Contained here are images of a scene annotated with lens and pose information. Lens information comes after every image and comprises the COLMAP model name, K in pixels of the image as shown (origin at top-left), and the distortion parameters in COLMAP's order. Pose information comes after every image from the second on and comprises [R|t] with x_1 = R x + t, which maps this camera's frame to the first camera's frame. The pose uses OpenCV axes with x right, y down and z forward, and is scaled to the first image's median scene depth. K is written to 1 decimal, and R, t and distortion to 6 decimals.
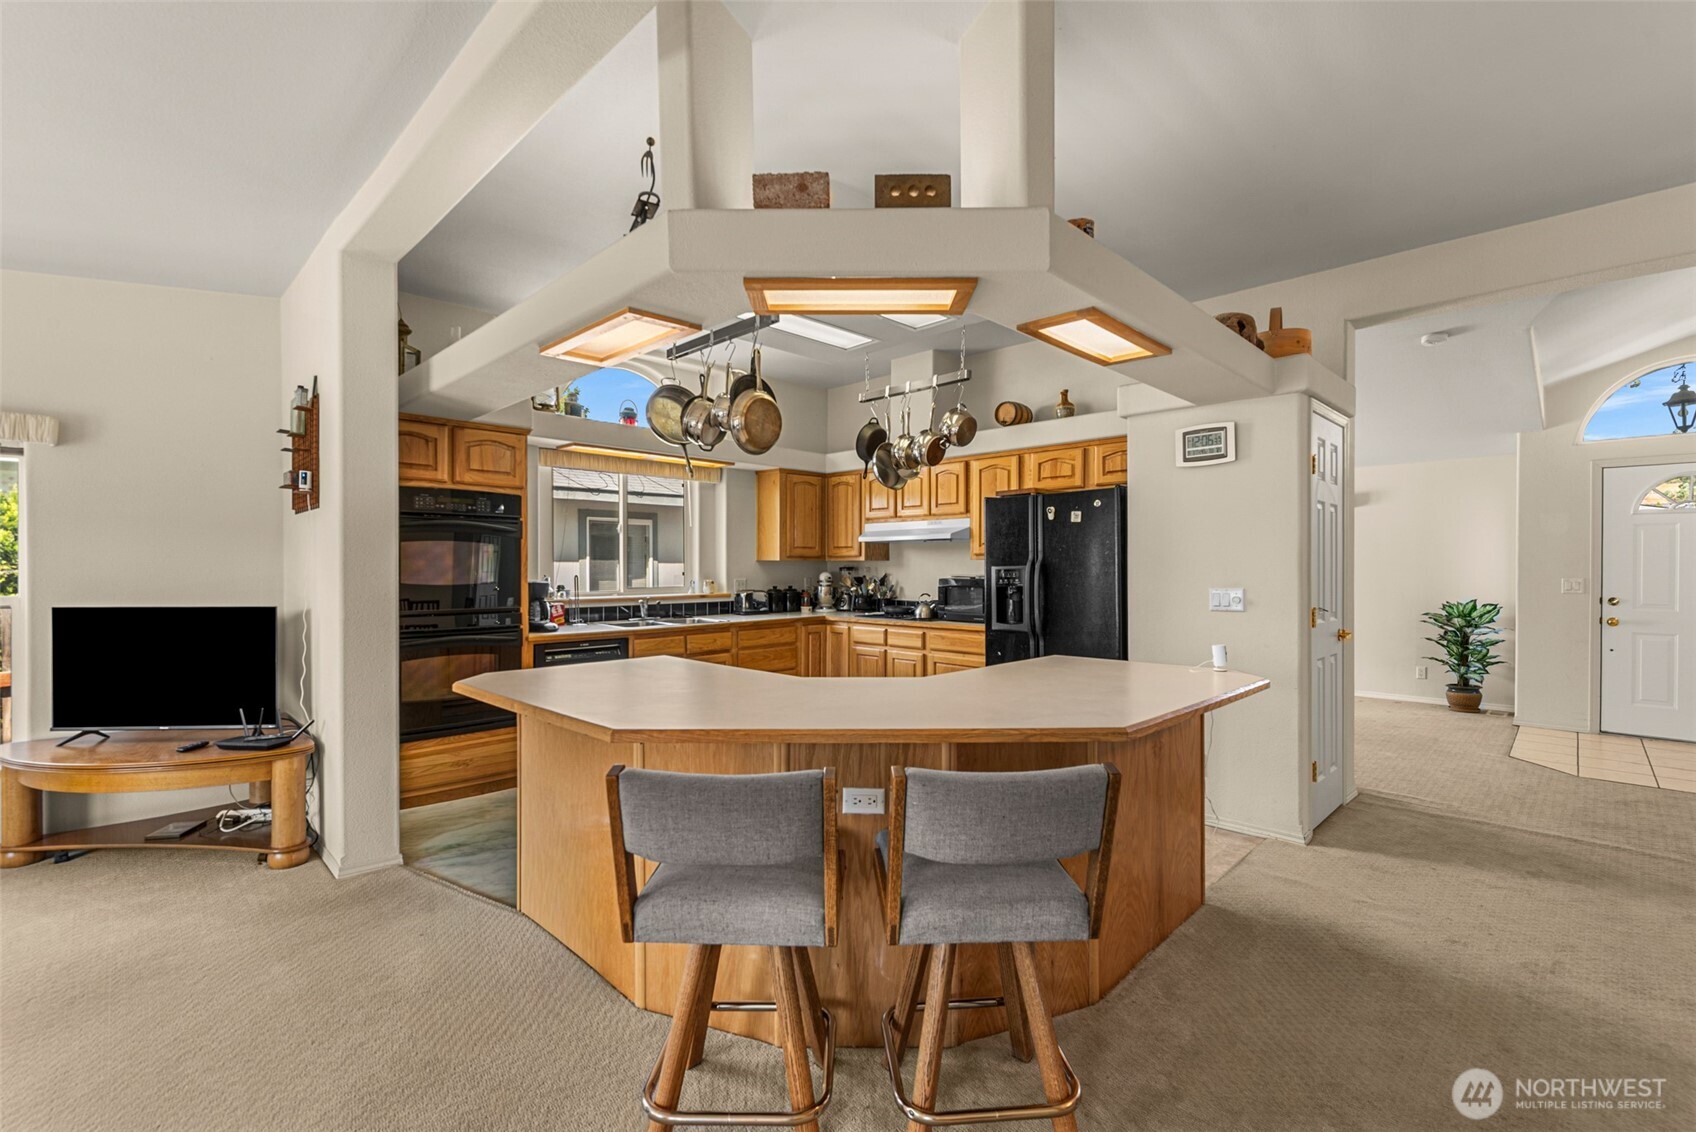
lens RADIAL K [[743.1, 0, 856.4], [0, 743.1, 570.5], [0, 0, 1]] dist [0.001428, 0.000018]
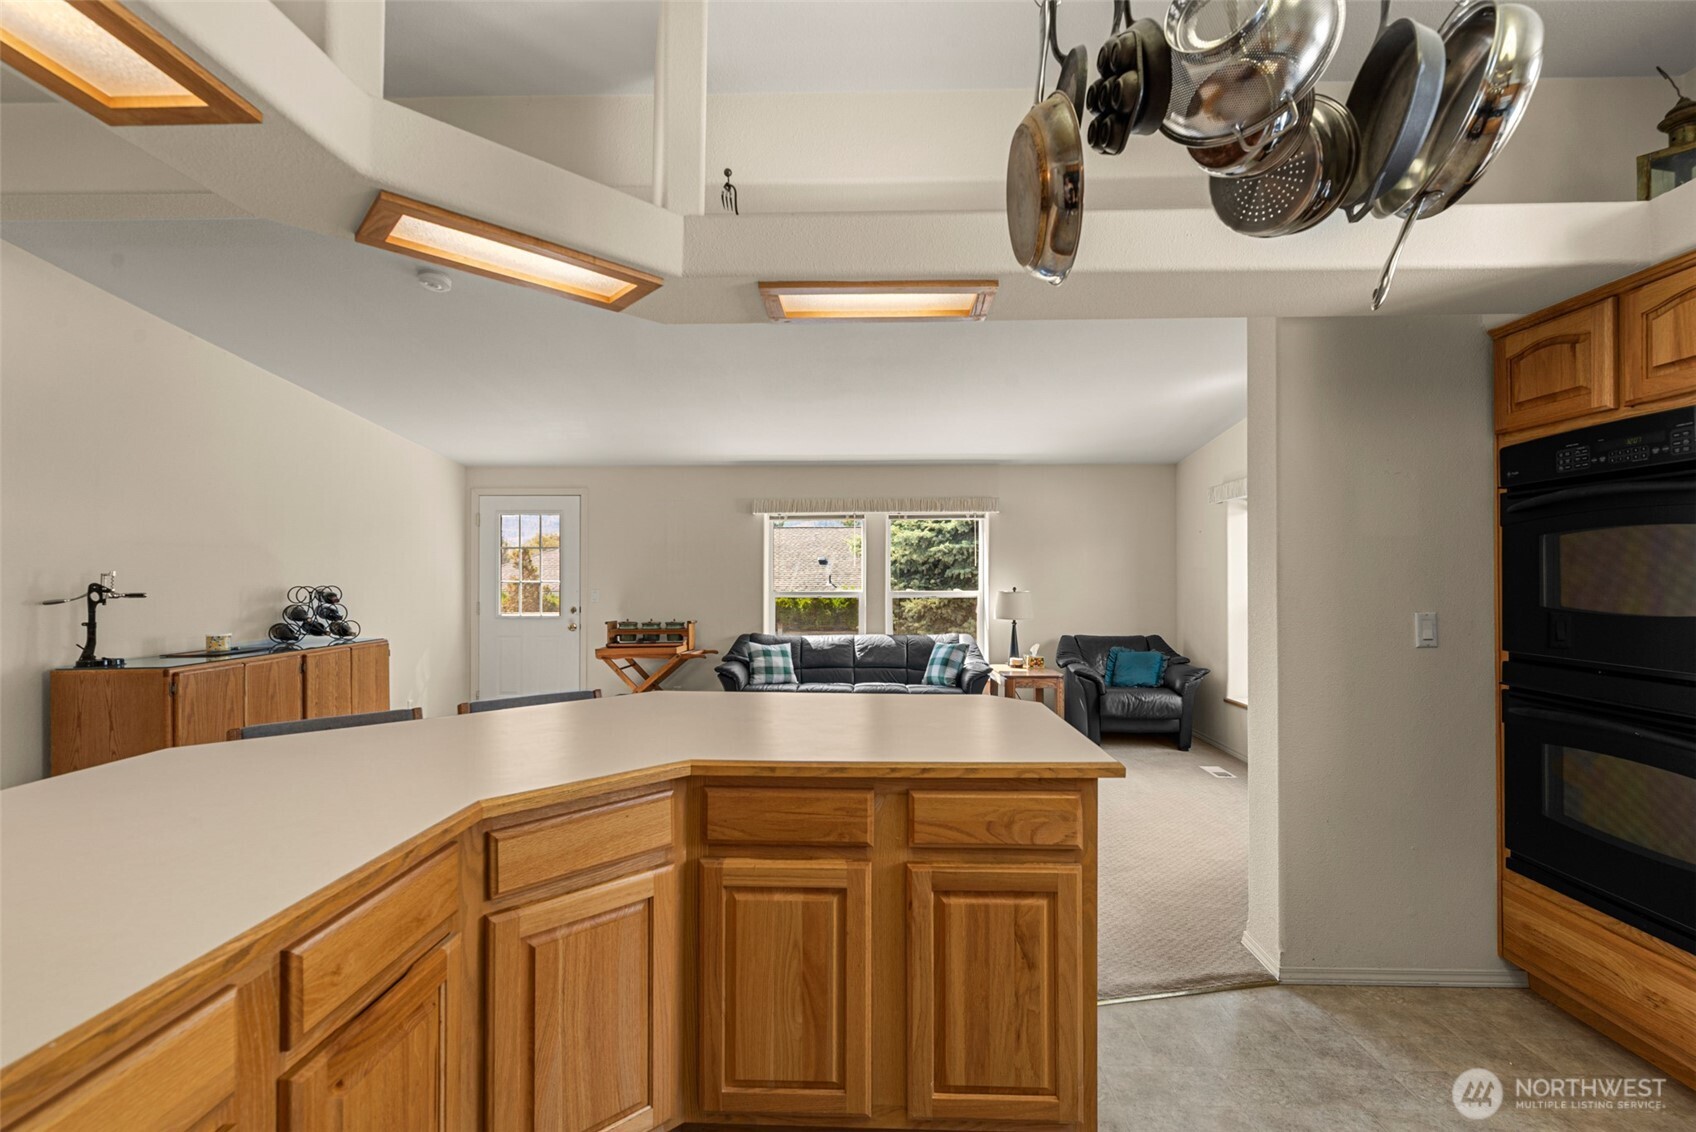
lens RADIAL K [[735.6, 0, 854.5], [0, 735.6, 571.6], [0, 0, 1]] dist [-0.000039, -0.000103]
pose [[-0.733428, -0.004051, -0.679755, 0.132926], [-0.003185, 0.999992, -0.002523, -0.005332], [0.679760, 0.000314, -0.733435, 0.848478]]
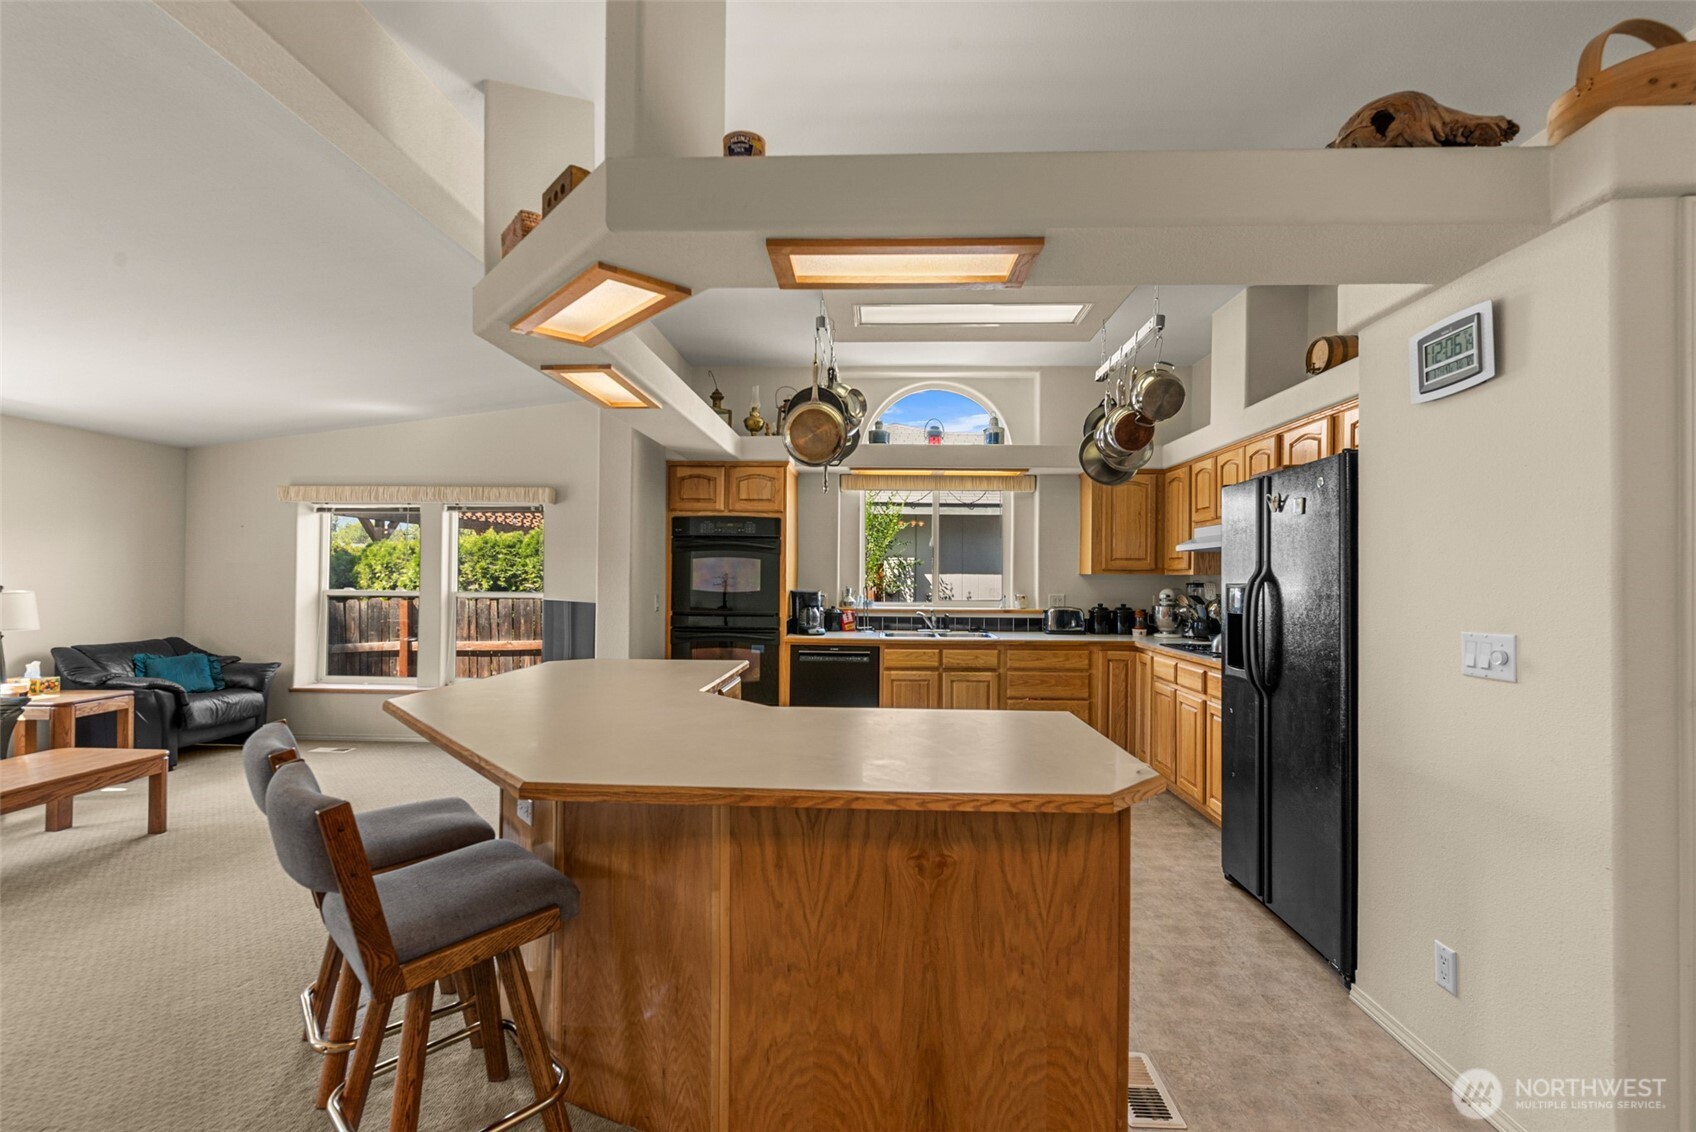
lens RADIAL K [[737.4, 0, 855.9], [0, 737.4, 569.9], [0, 0, 1]] dist [0.001450, -0.000249]
pose [[0.674114, 0.000108, -0.738628, 0.442879], [-0.013904, 0.999825, -0.012542, -0.004667], [0.738497, 0.018725, 0.673997, 0.268539]]
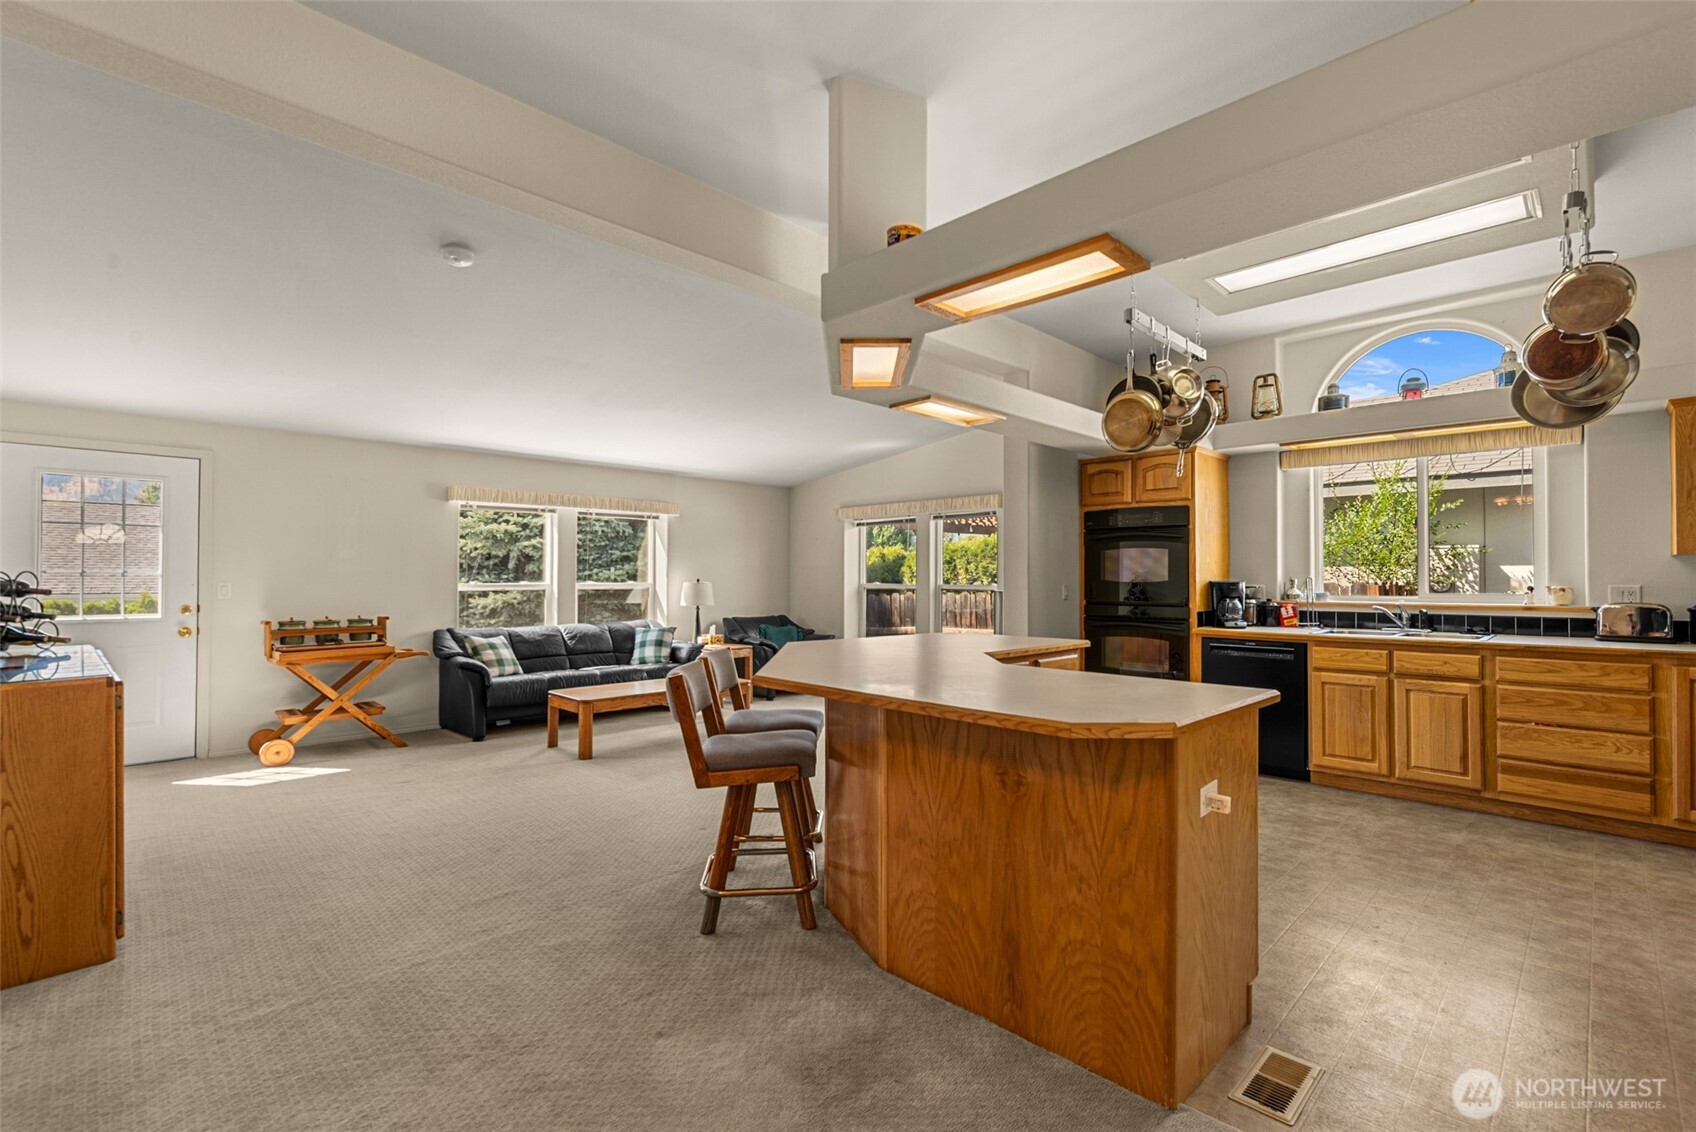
lens RADIAL K [[754.1, 0, 853.6], [0, 754.1, 569.2], [0, 0, 1]] dist [0.002574, 0.000241]
pose [[-0.007553, -0.011648, -0.999904, 0.639632], [-0.007739, 0.999903, -0.011590, 0.013315], [0.999942, 0.007650, -0.007642, 0.440861]]
